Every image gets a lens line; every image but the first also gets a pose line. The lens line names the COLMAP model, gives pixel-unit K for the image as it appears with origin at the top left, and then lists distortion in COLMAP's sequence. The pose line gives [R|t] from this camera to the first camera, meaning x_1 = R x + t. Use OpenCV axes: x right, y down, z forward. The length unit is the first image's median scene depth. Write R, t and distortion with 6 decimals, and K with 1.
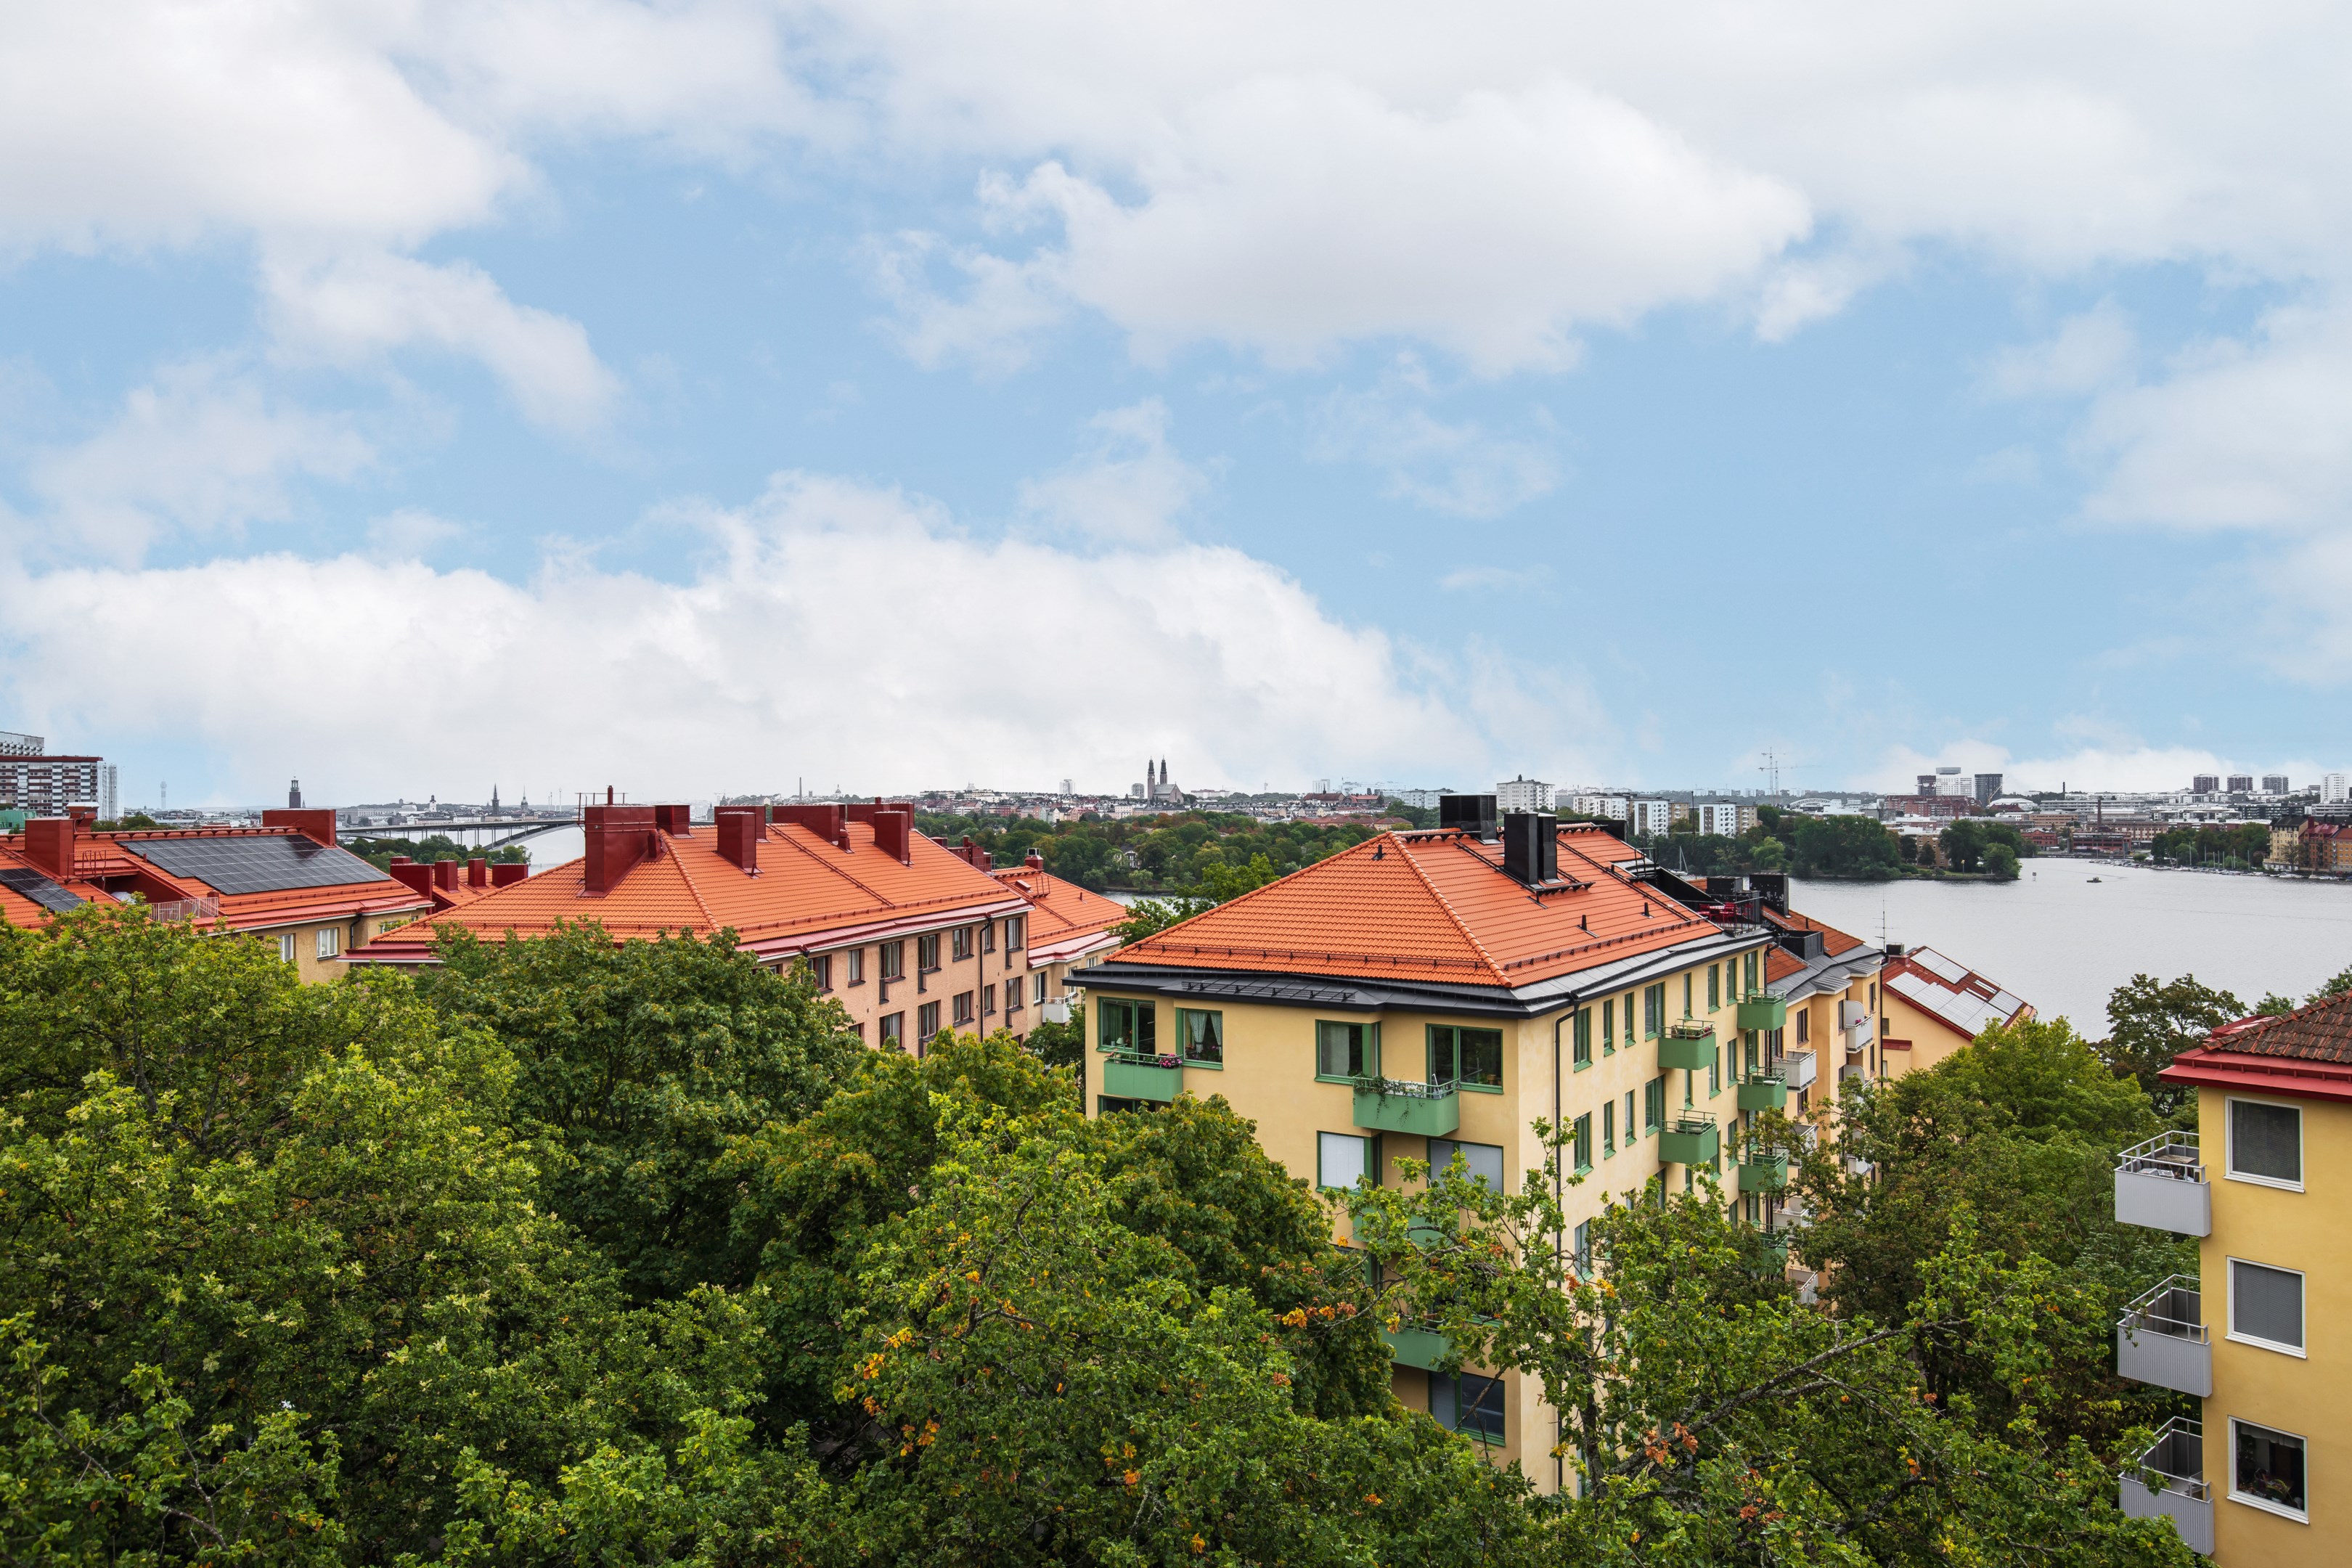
lens RADIAL K [[1526.8, 0, 1173.3], [0, 1526.8, 790.3], [0, 0, 1]] dist [-0.001230, 0.007596]
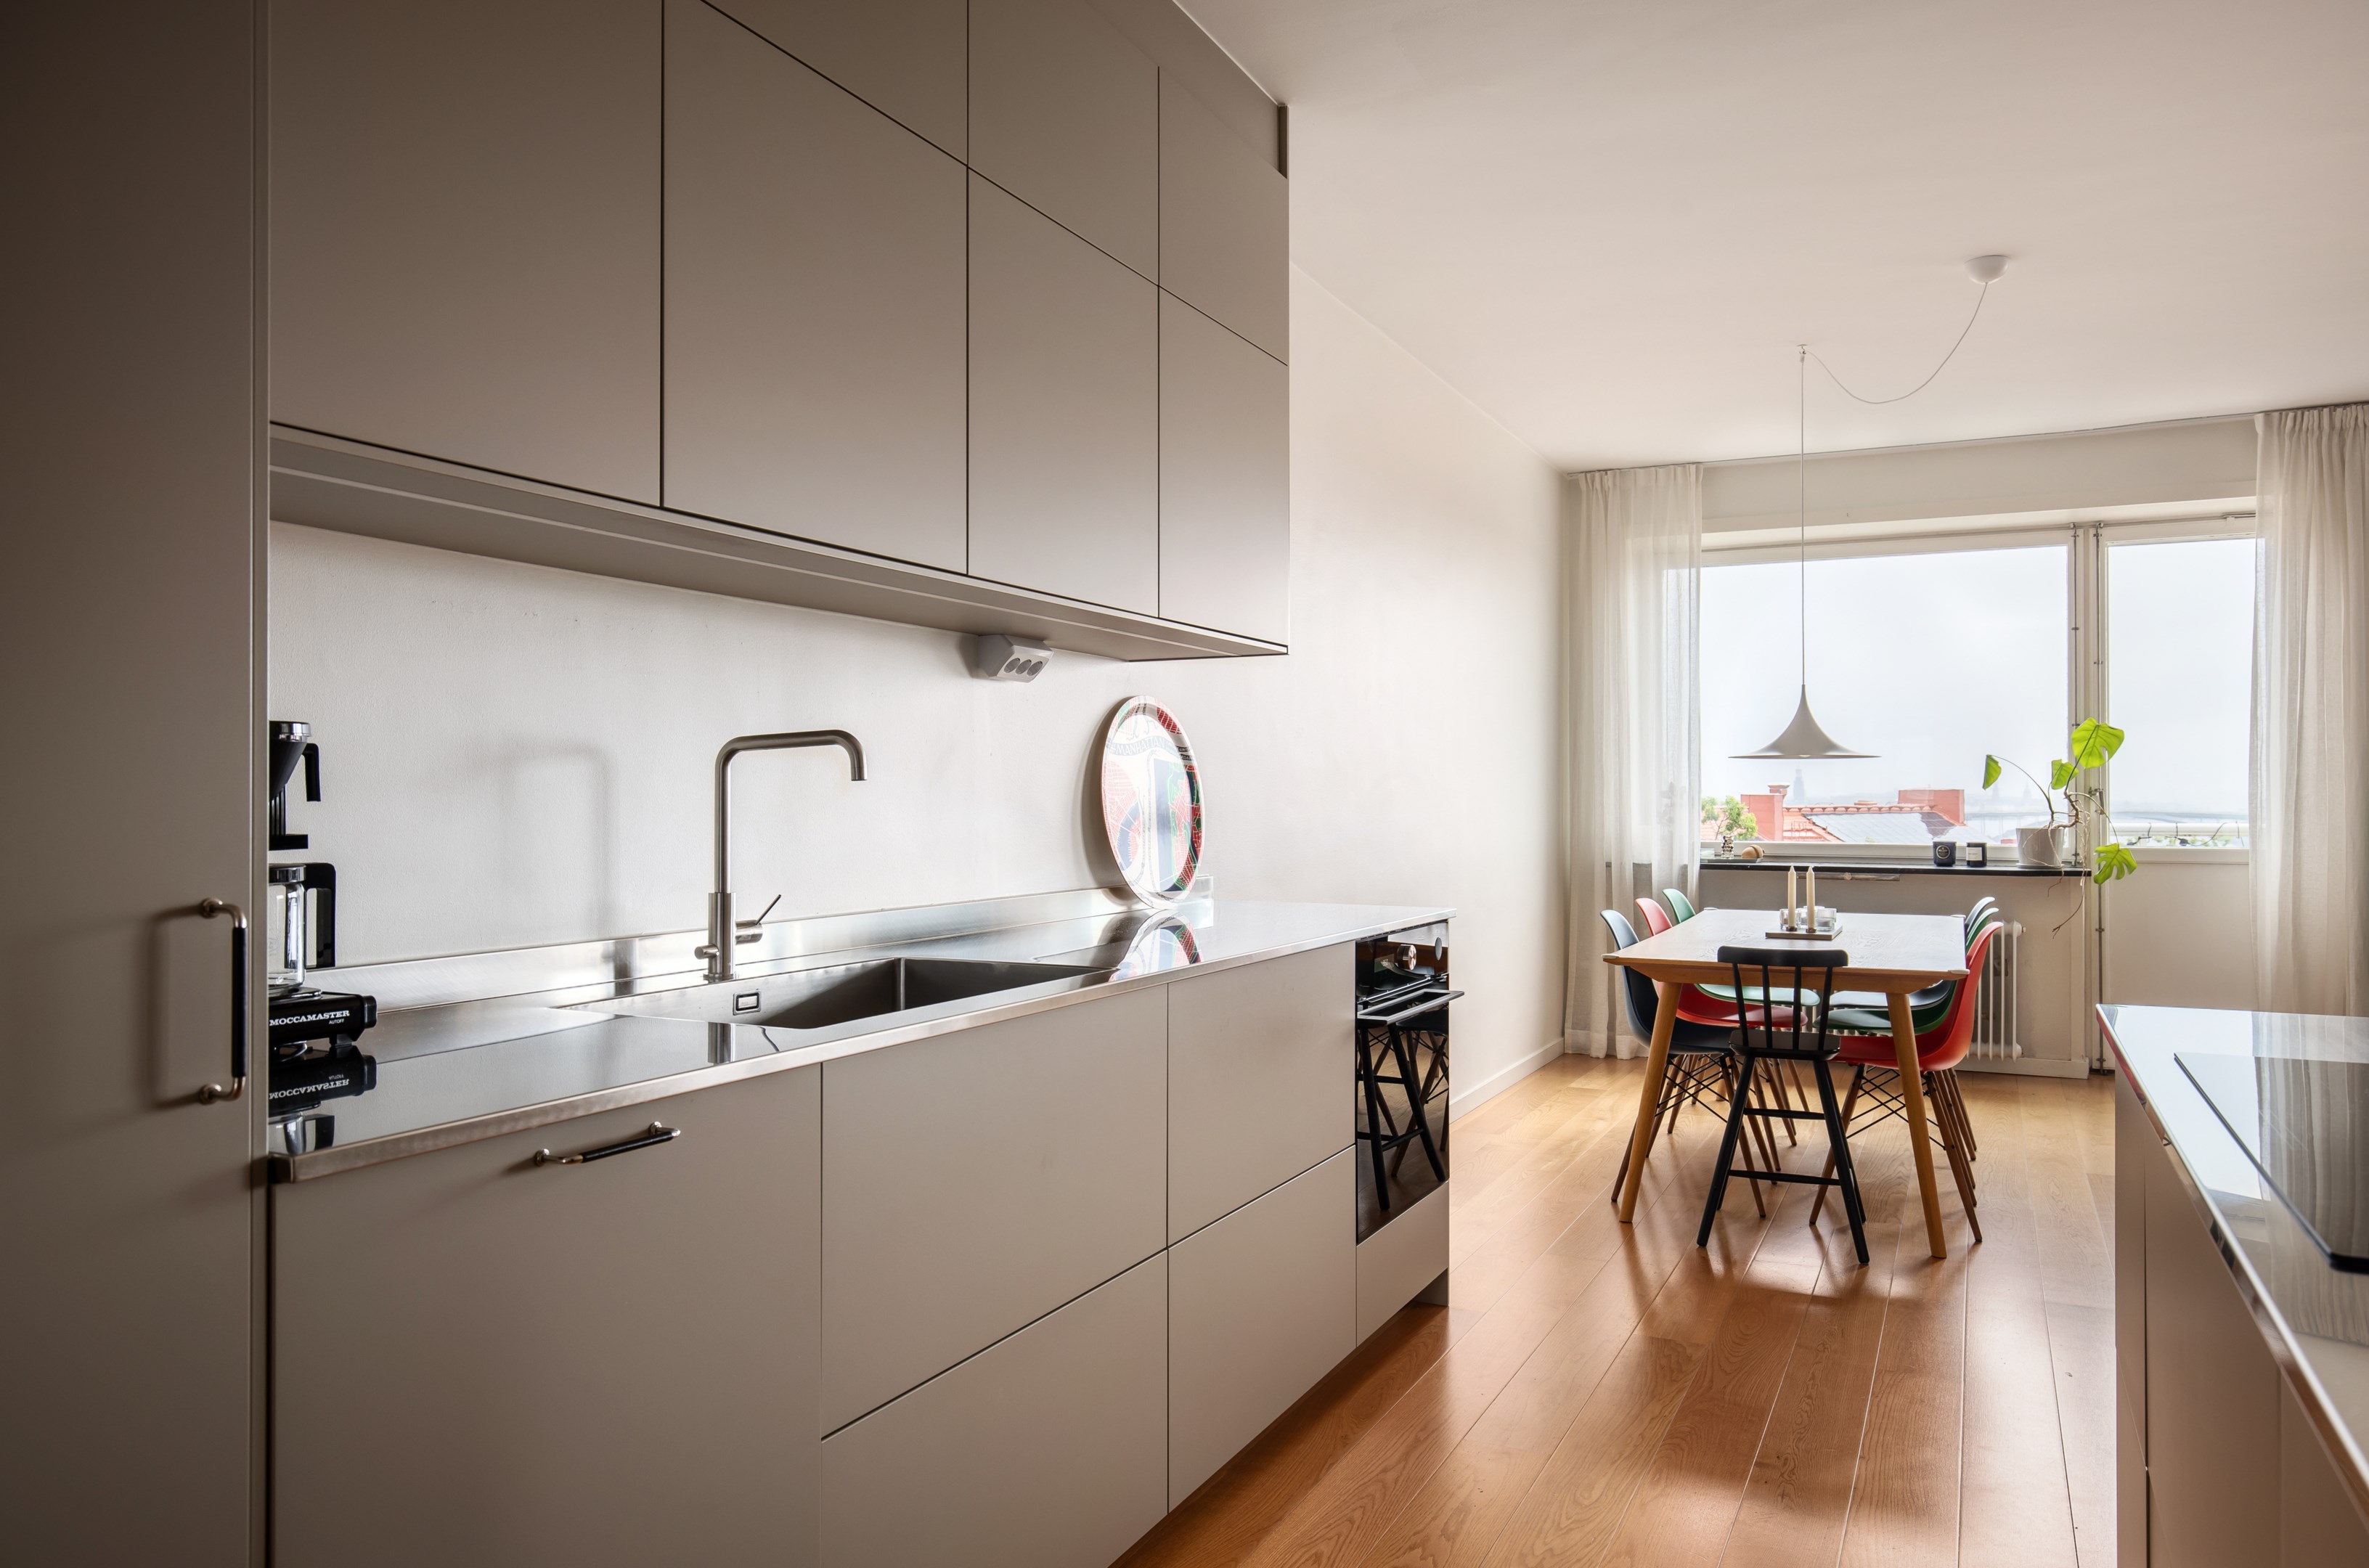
lens RADIAL K [[1583.5, 0, 1187.7], [0, 1583.5, 782.5], [0, 0, 1]] dist [-0.001326, 0.000434]
pose [[0.632352, 0.001063, -0.774681, -0.045003], [0.000953, 0.999997, 0.002151, 0.006291], [0.774681, -0.002098, 0.632349, -0.154156]]
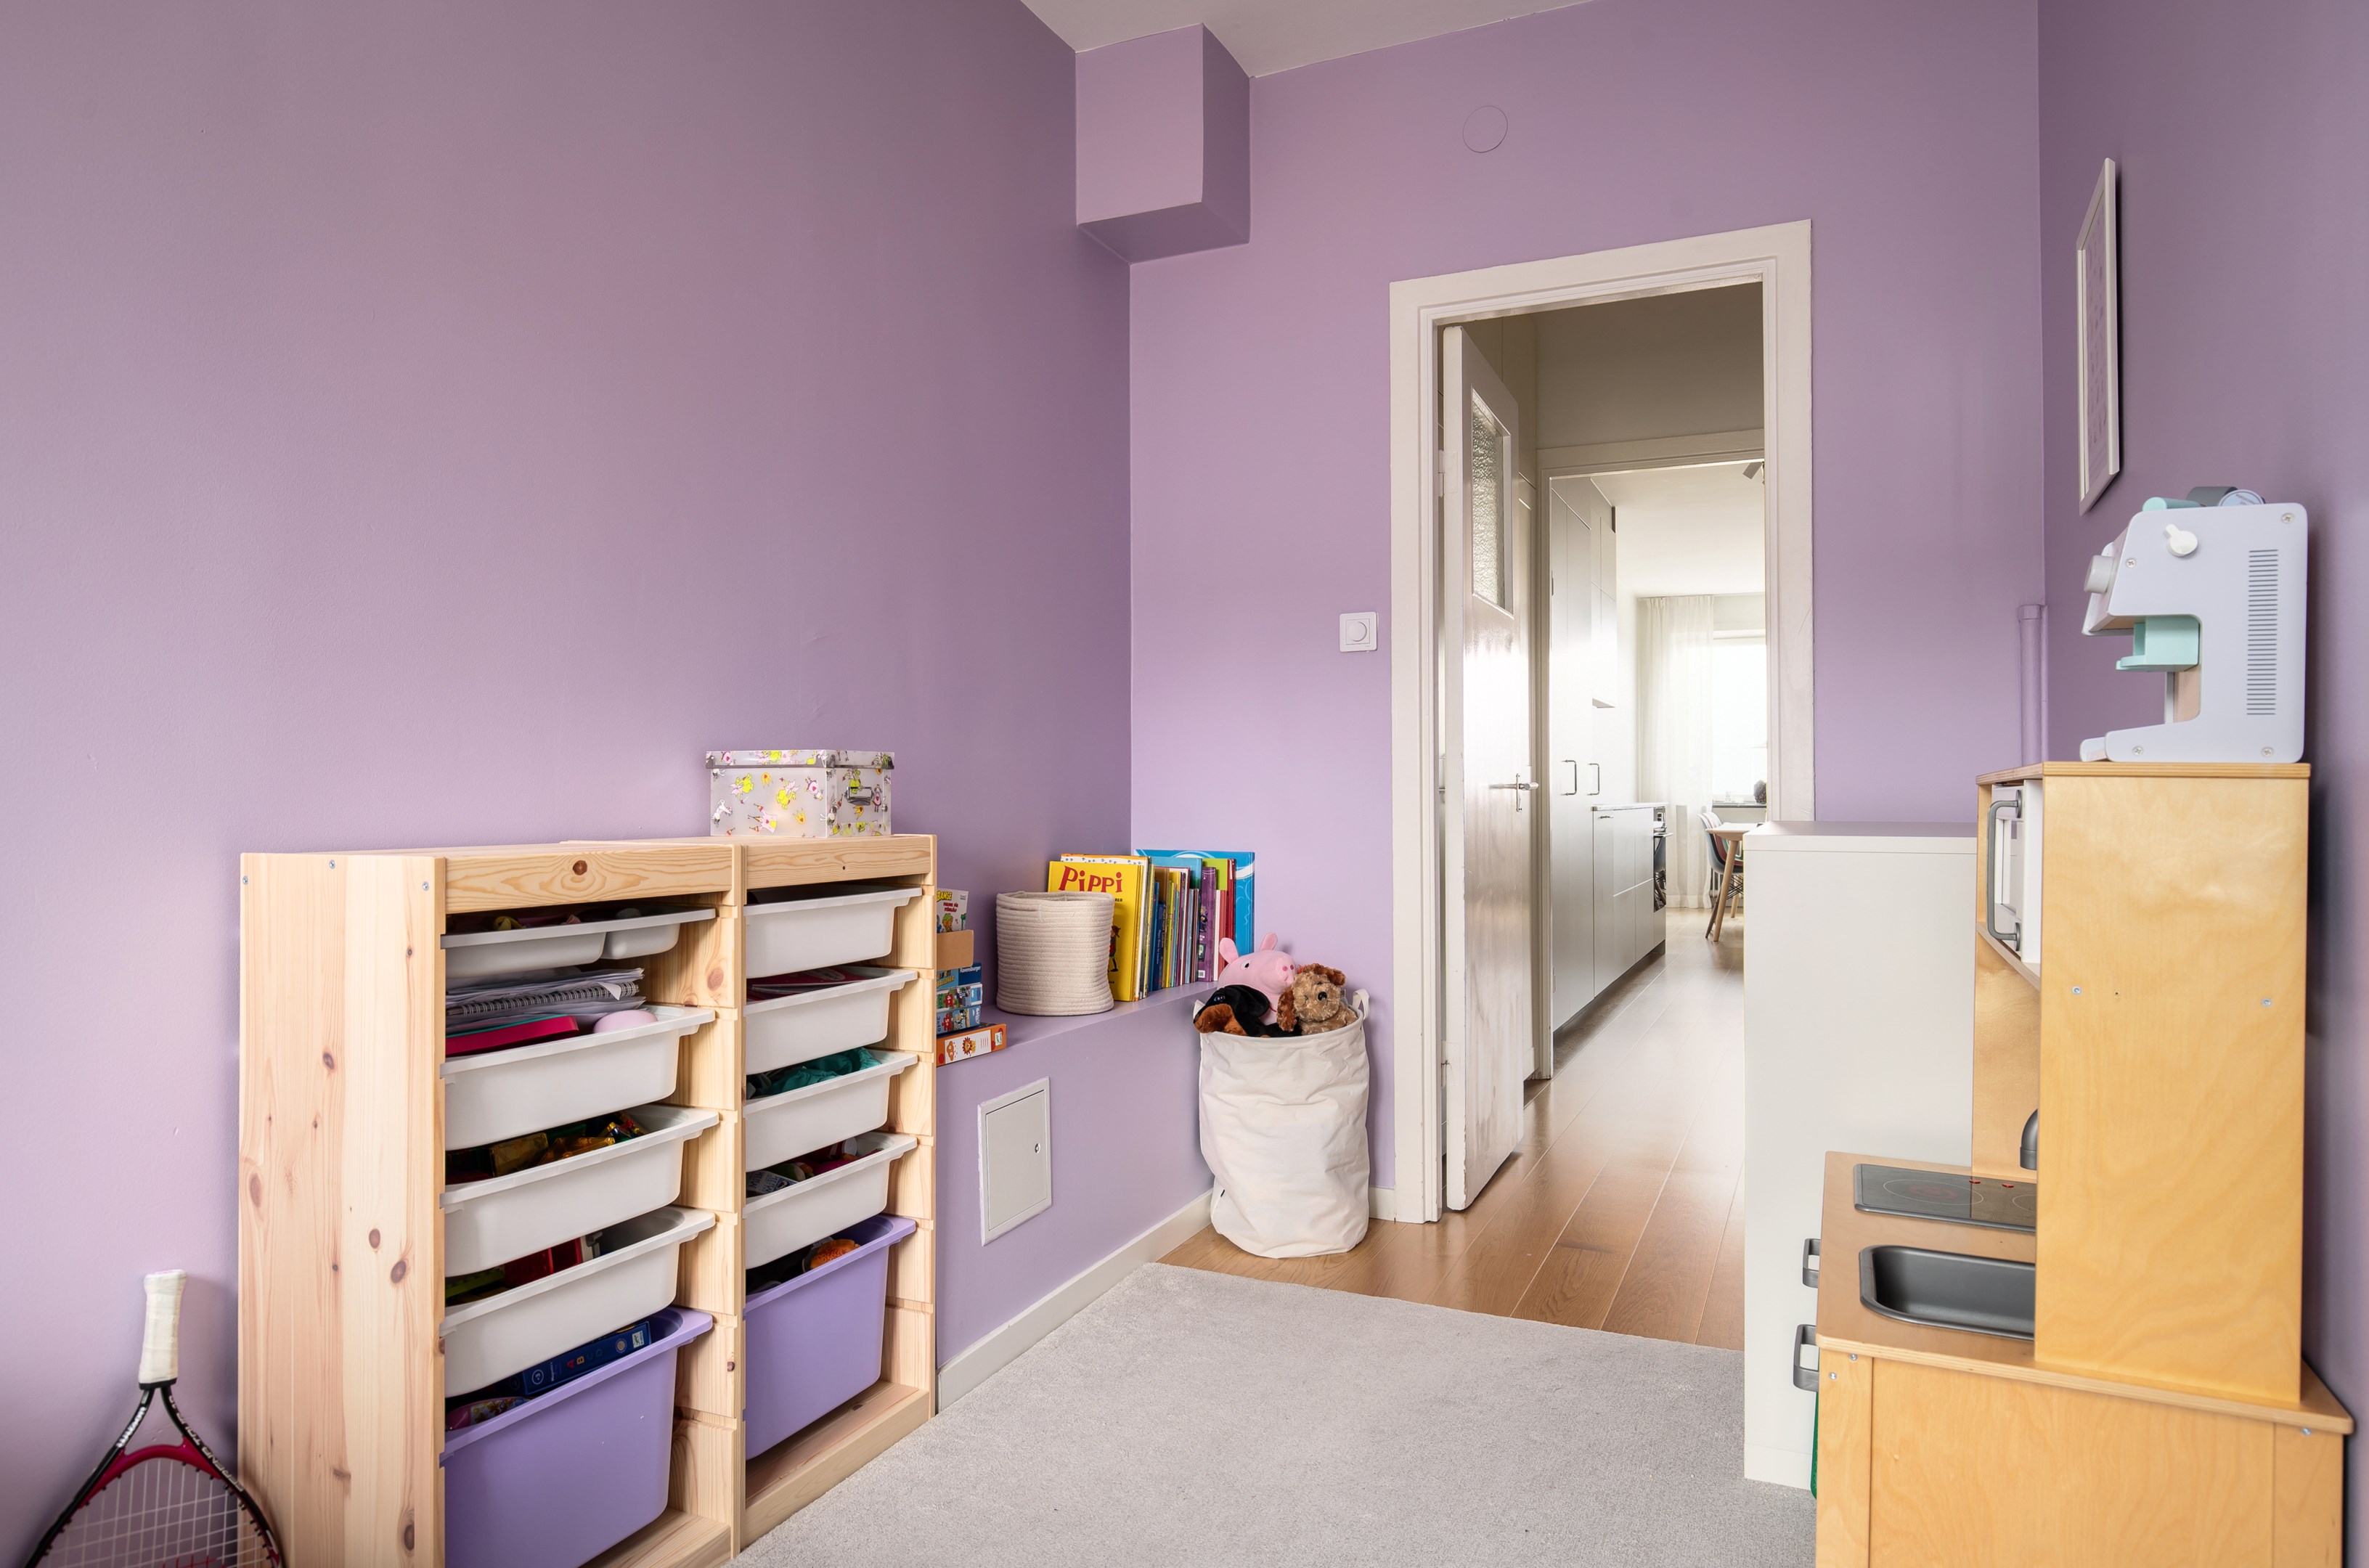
lens RADIAL K [[1436.7, 0, 1185.2], [0, 1436.7, 780.1], [0, 0, 1]] dist [-0.005090, 0.001713]
pose [[0.657240, 0.000863, -0.753681, -0.015764], [-0.001132, 0.999999, 0.000158, 0.008458], [0.753680, 0.000750, 0.657241, -0.222181]]
